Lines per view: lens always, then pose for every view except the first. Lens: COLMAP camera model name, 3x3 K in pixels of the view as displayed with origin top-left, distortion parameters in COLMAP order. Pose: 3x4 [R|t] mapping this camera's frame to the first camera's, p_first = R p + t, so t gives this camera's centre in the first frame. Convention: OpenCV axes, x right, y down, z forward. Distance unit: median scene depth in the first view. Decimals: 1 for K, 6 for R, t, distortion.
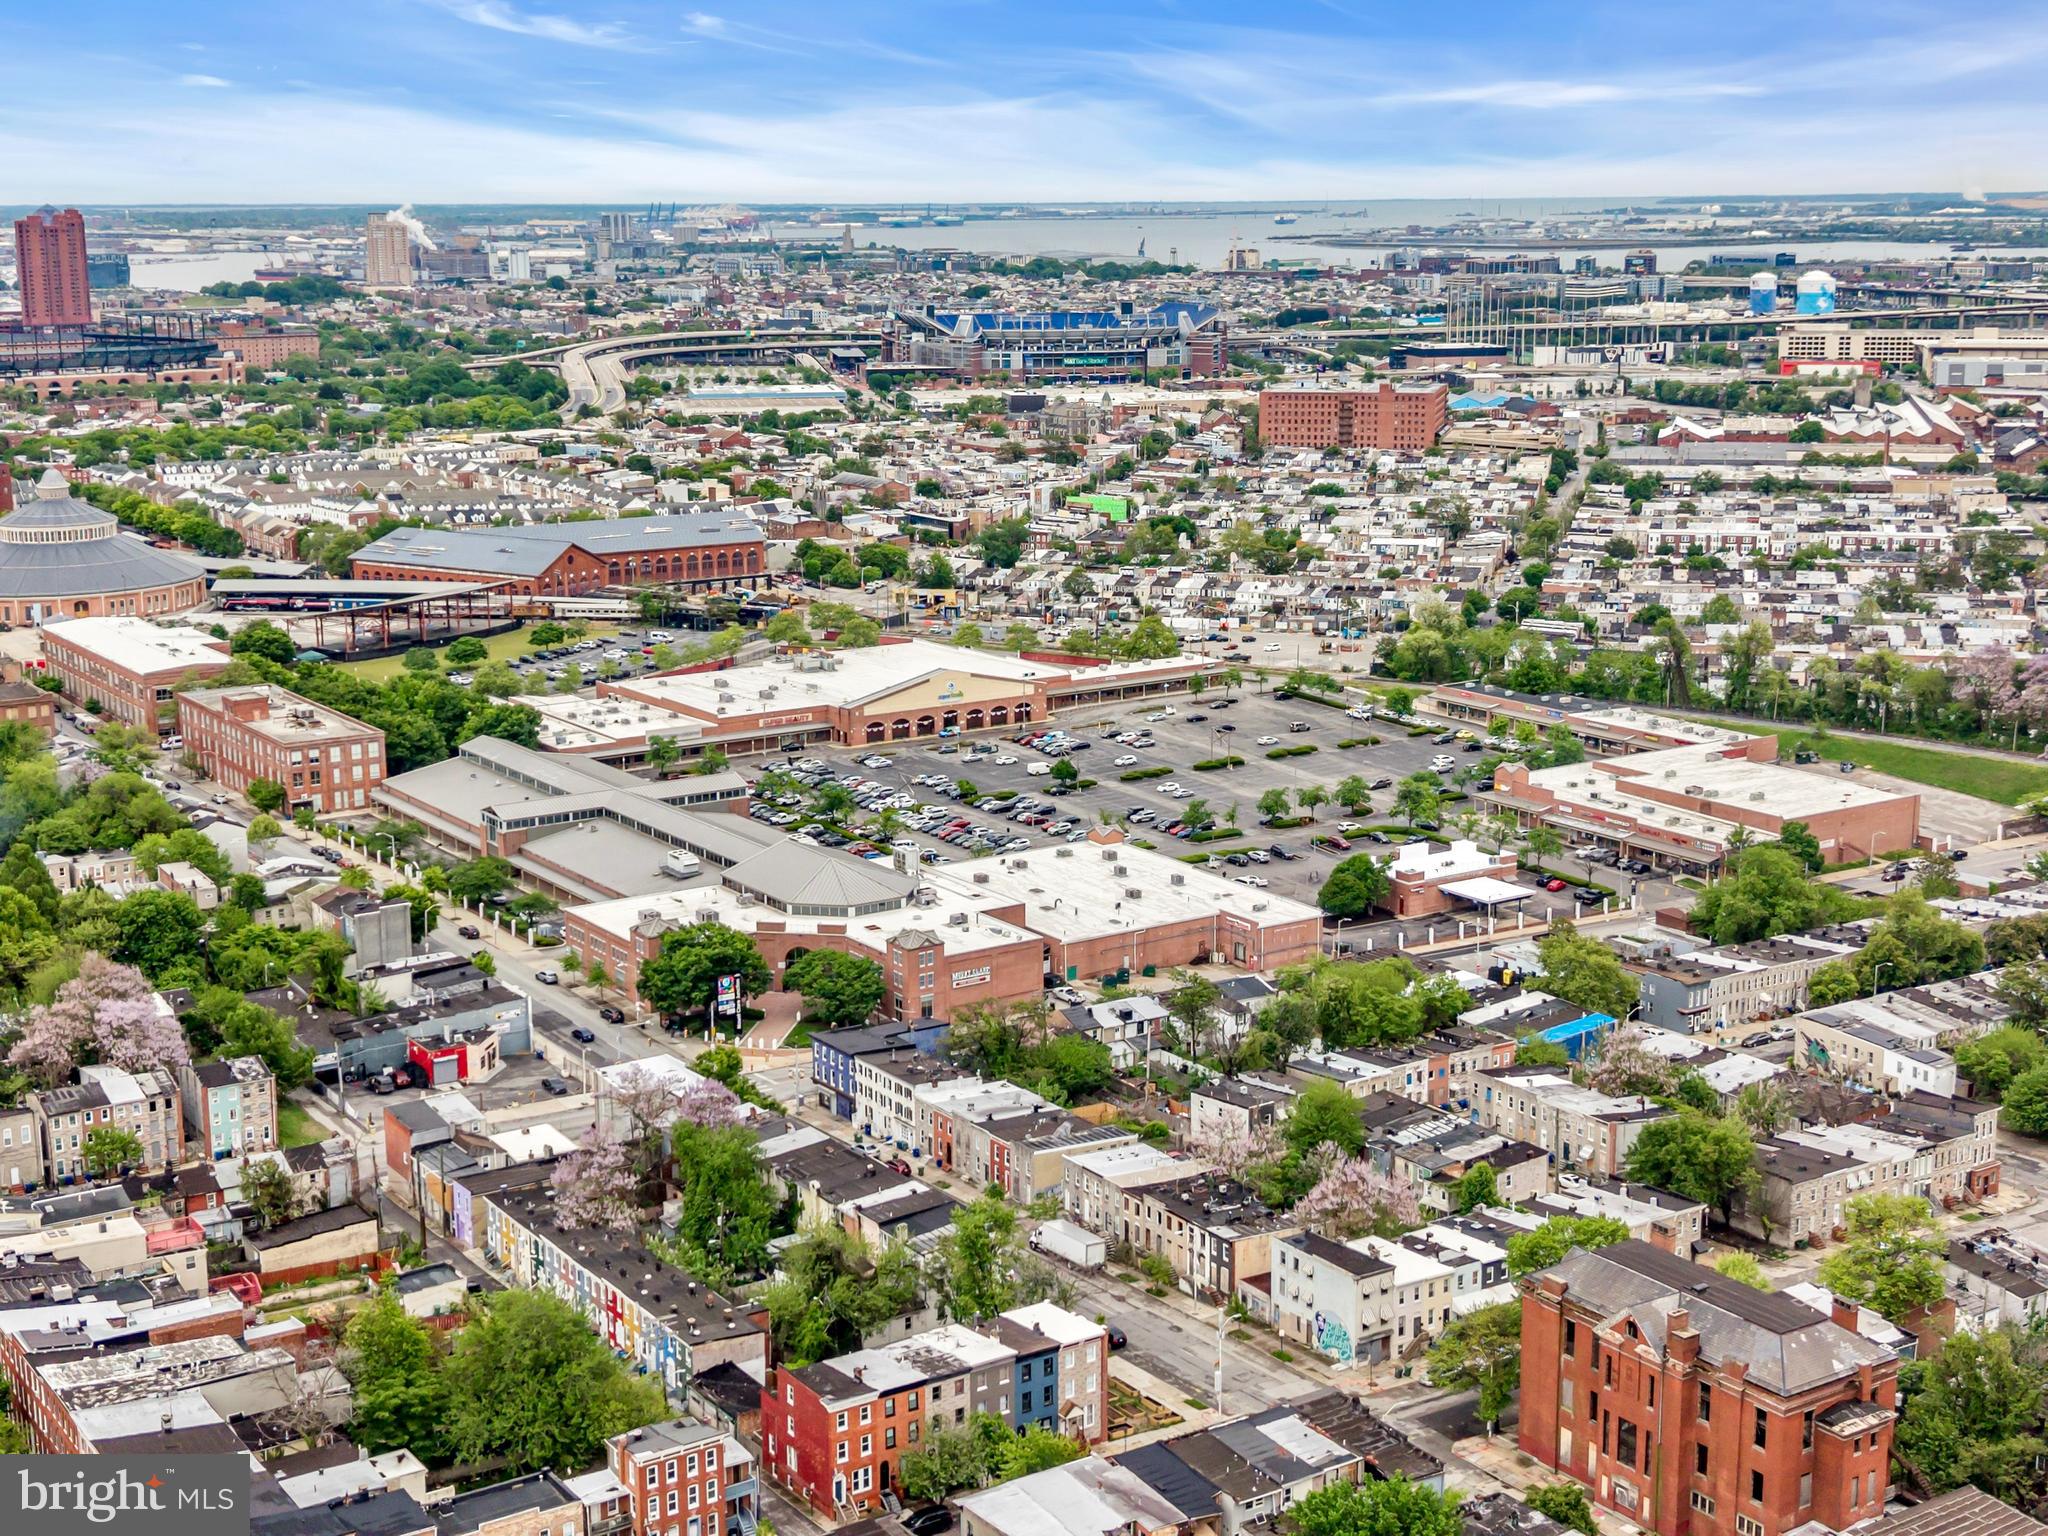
lens RADIAL K [[2665.4, 0, 1024.0], [0, 2665.4, 768.0], [0, 0, 1]] dist [0.241373, -0.795544]
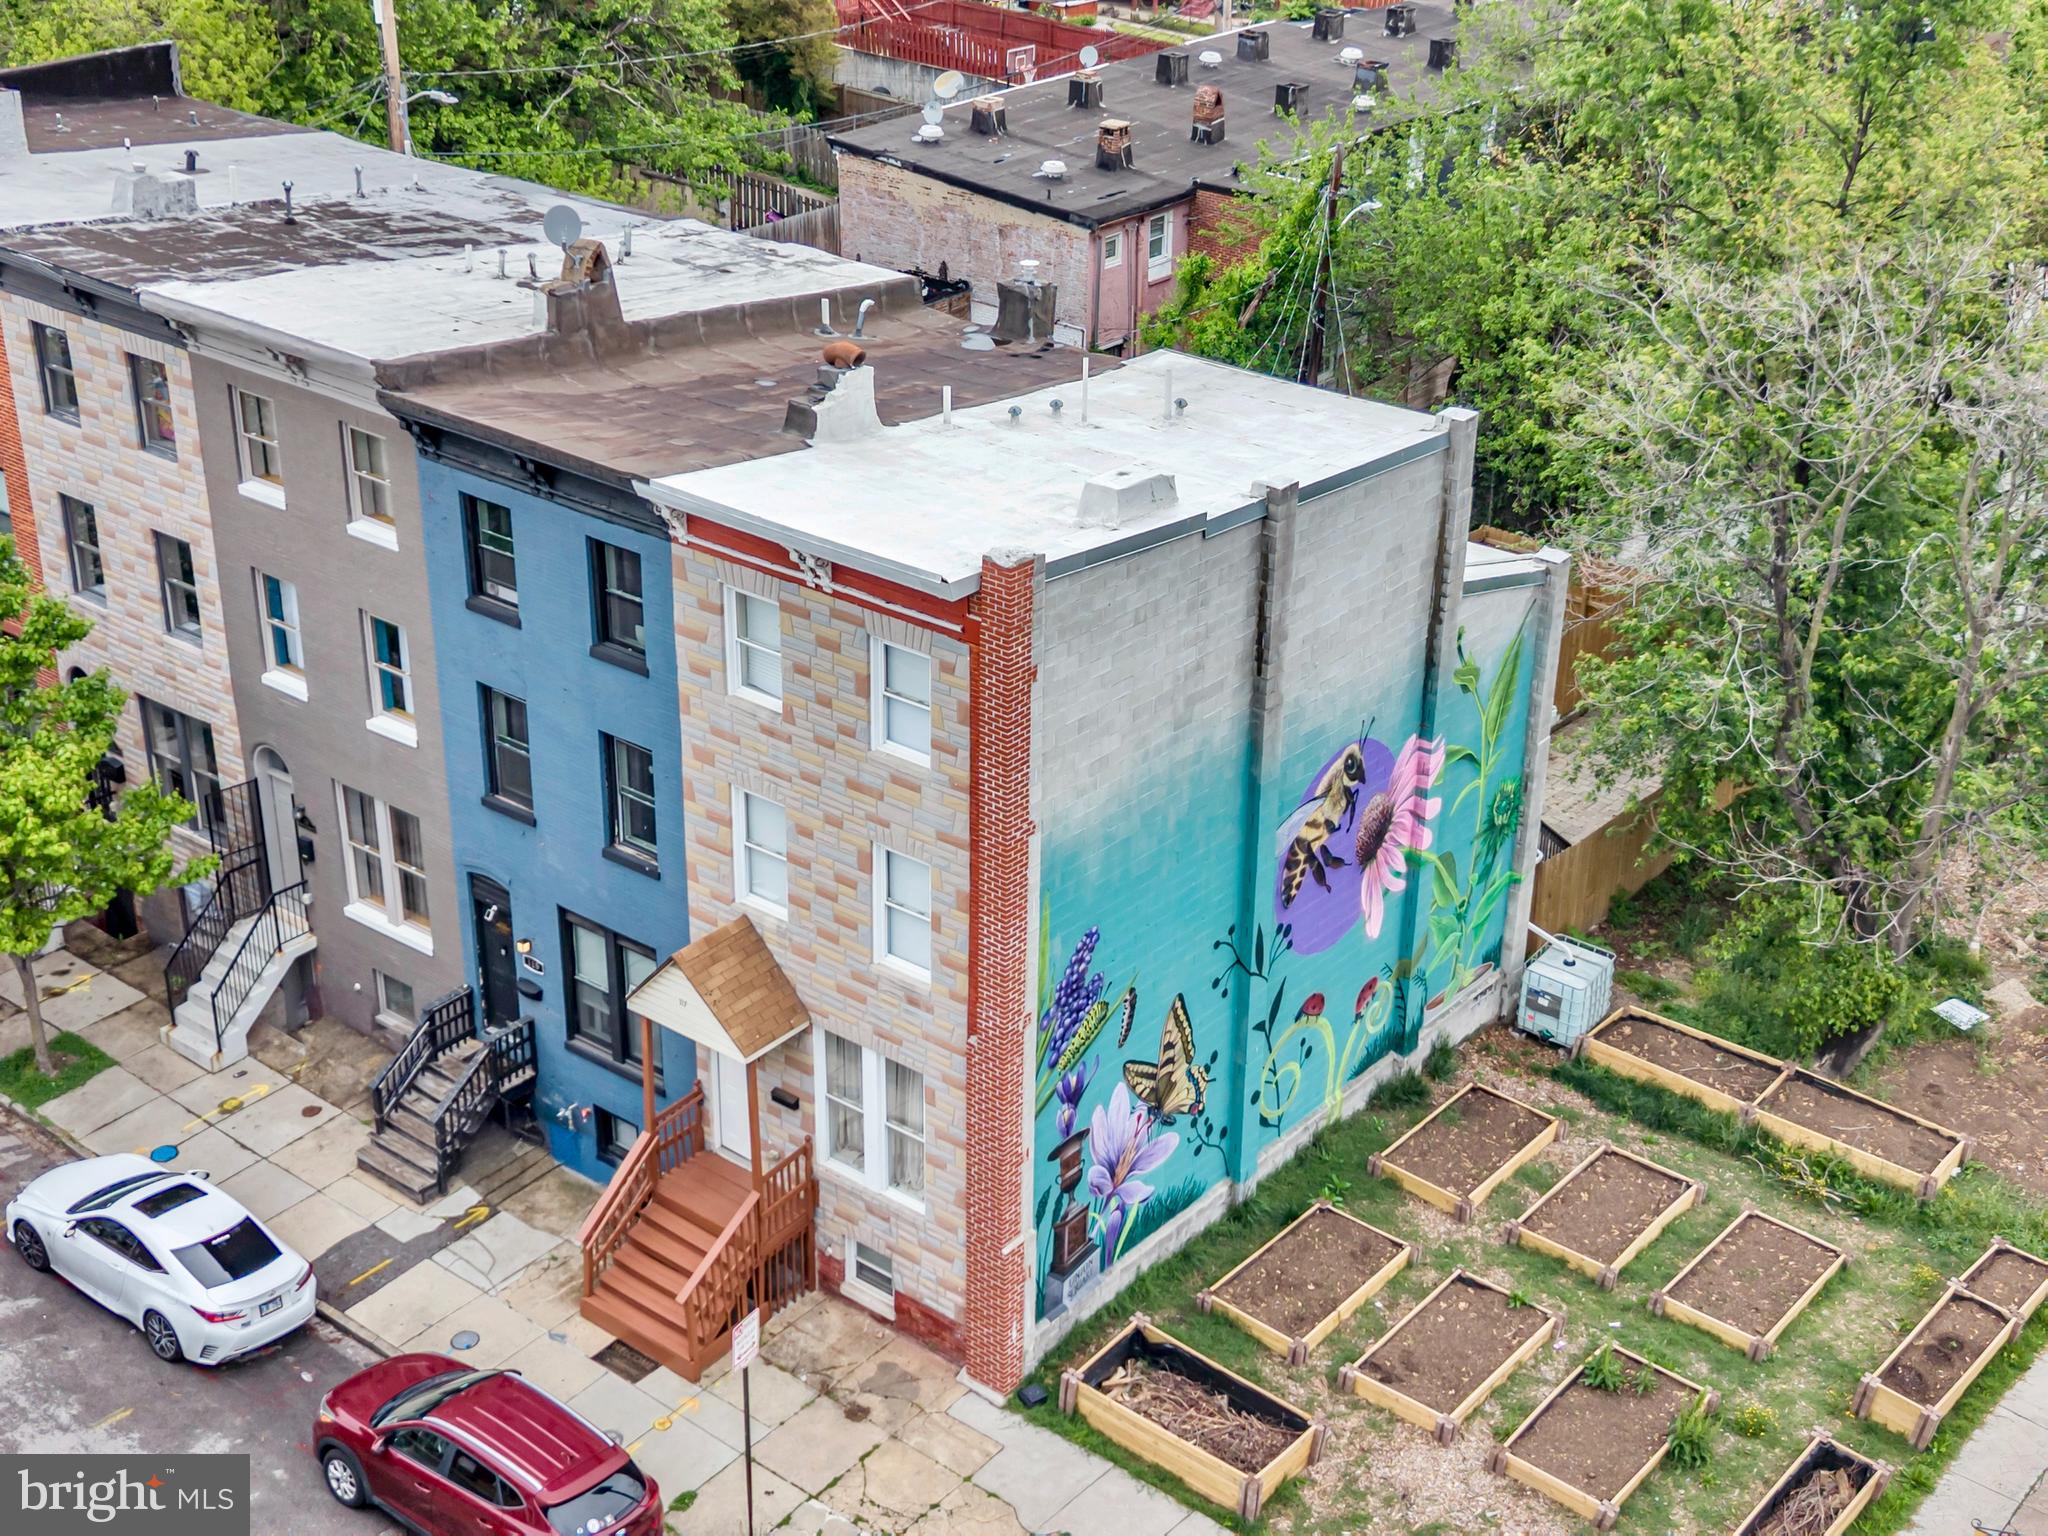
lens RADIAL K [[2665.4, 0, 1024.0], [0, 2665.4, 768.0], [0, 0, 1]] dist [0.241373, -0.795544]
pose [[0.299009, 0.424069, -0.854844, 0.064182], [-0.207438, 0.903292, 0.375544, 0.081644], [0.931431, 0.065036, 0.358061, 0.456117]]
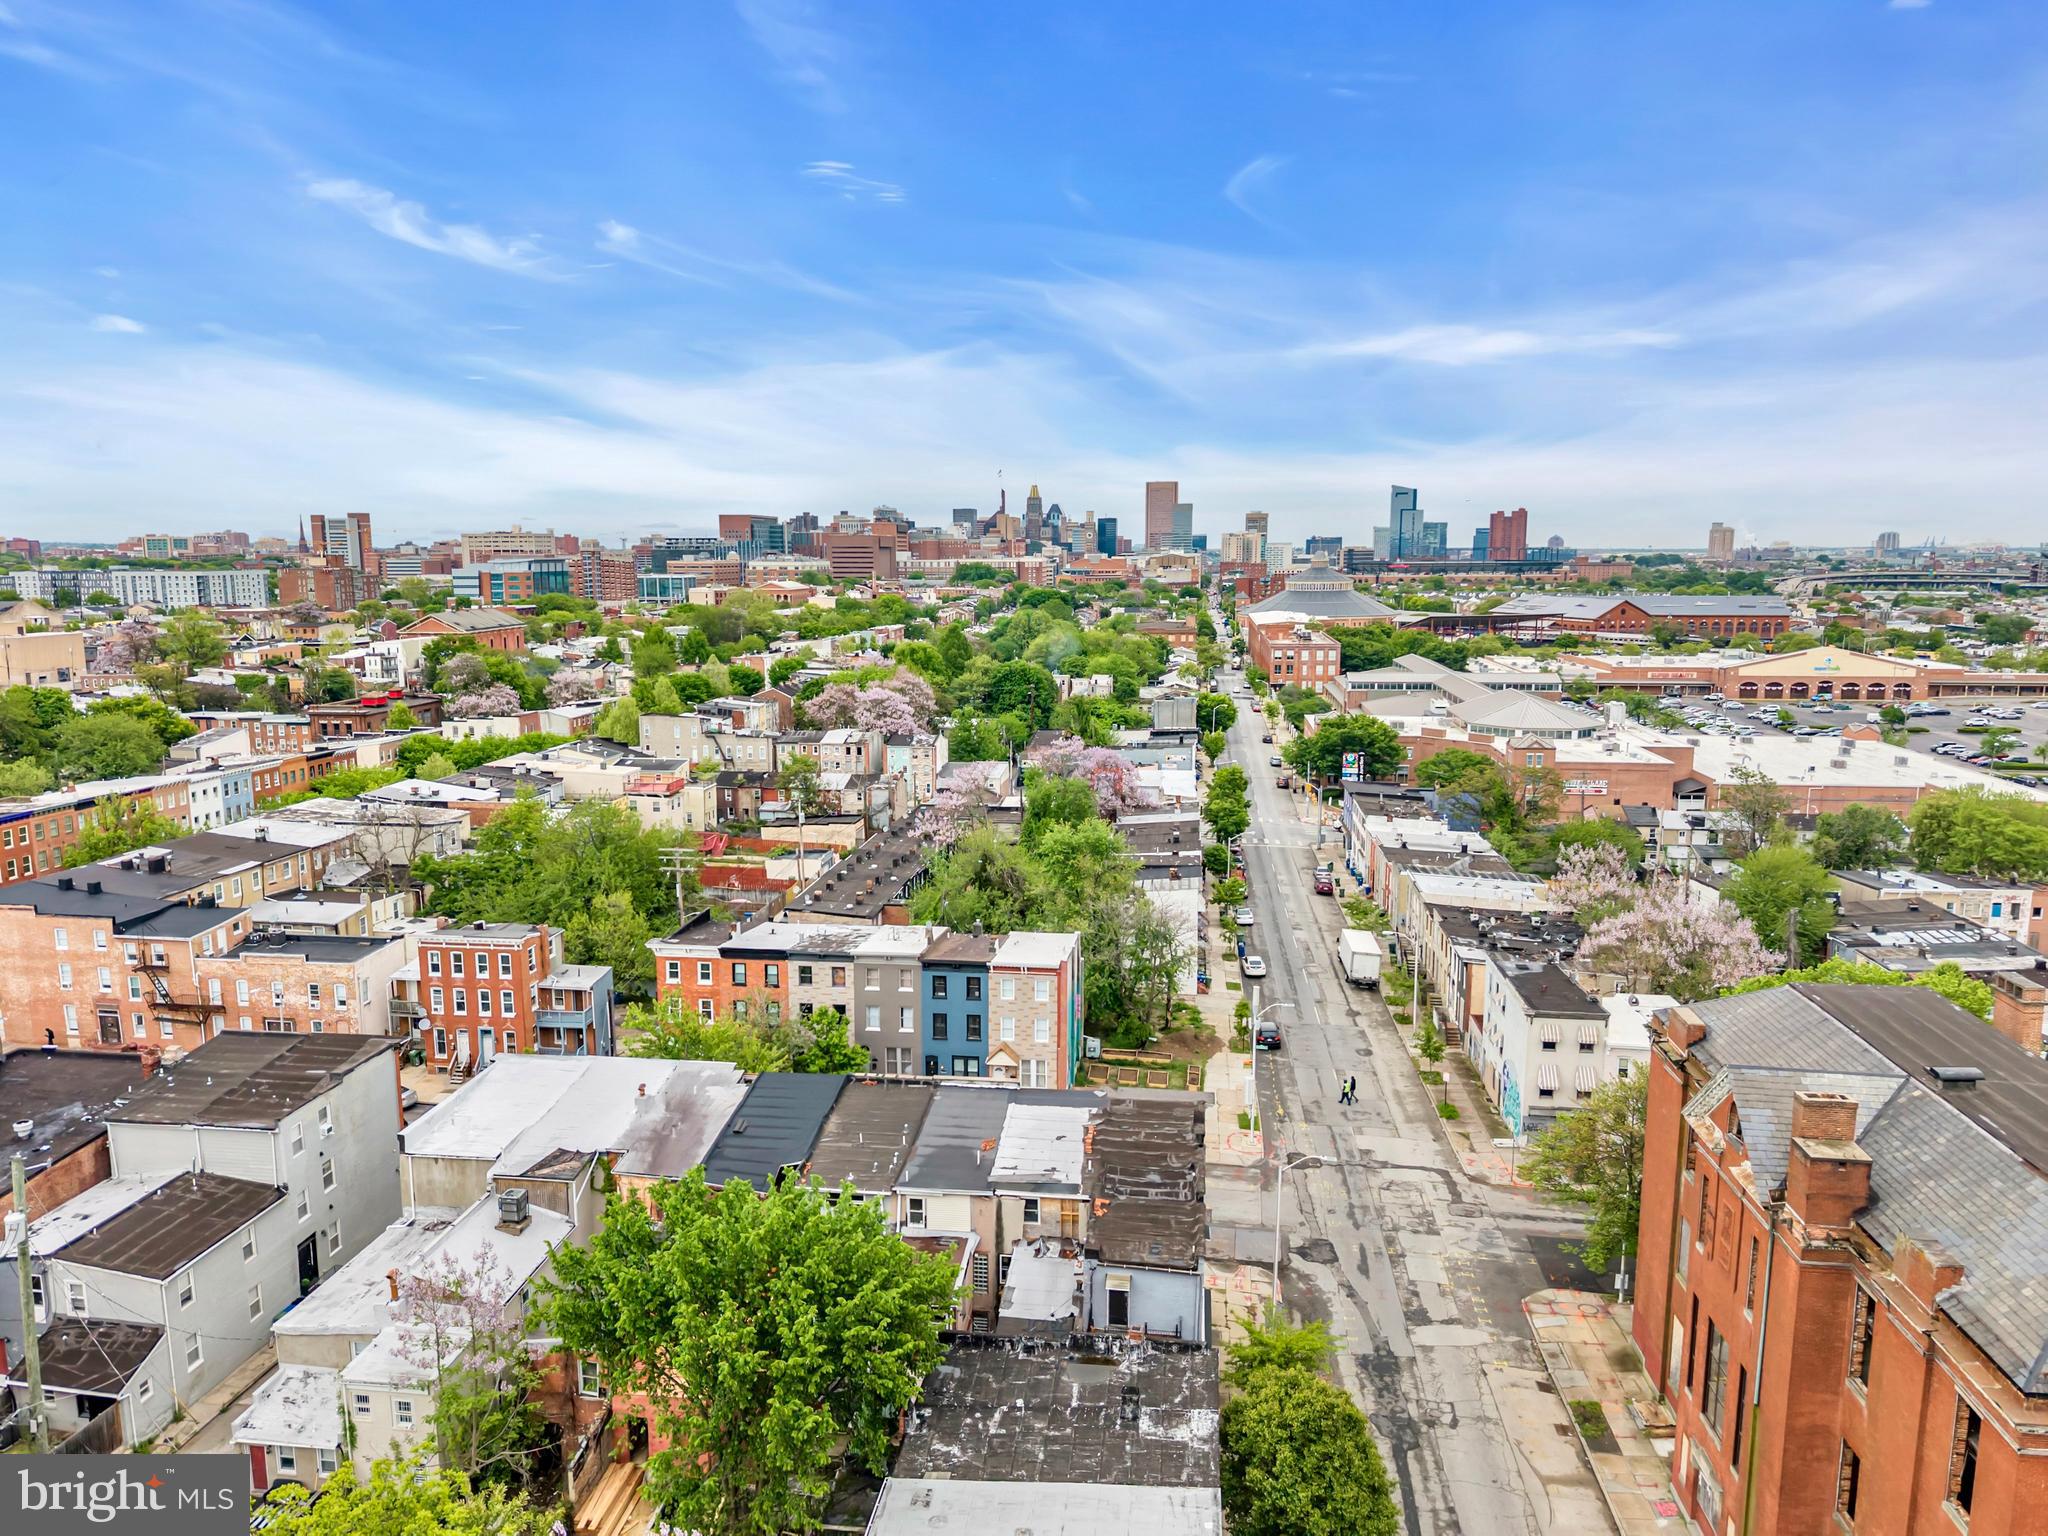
lens RADIAL K [[1345.1, 0, 1024.0], [0, 1345.1, 768.0], [0, 0, 1]] dist [0.035267, -0.053774]
pose [[0.748698, 0.104816, -0.654572, 0.122644], [-0.134610, 0.990887, 0.004703, 0.073755], [0.649101, 0.084591, 0.755985, 0.337521]]
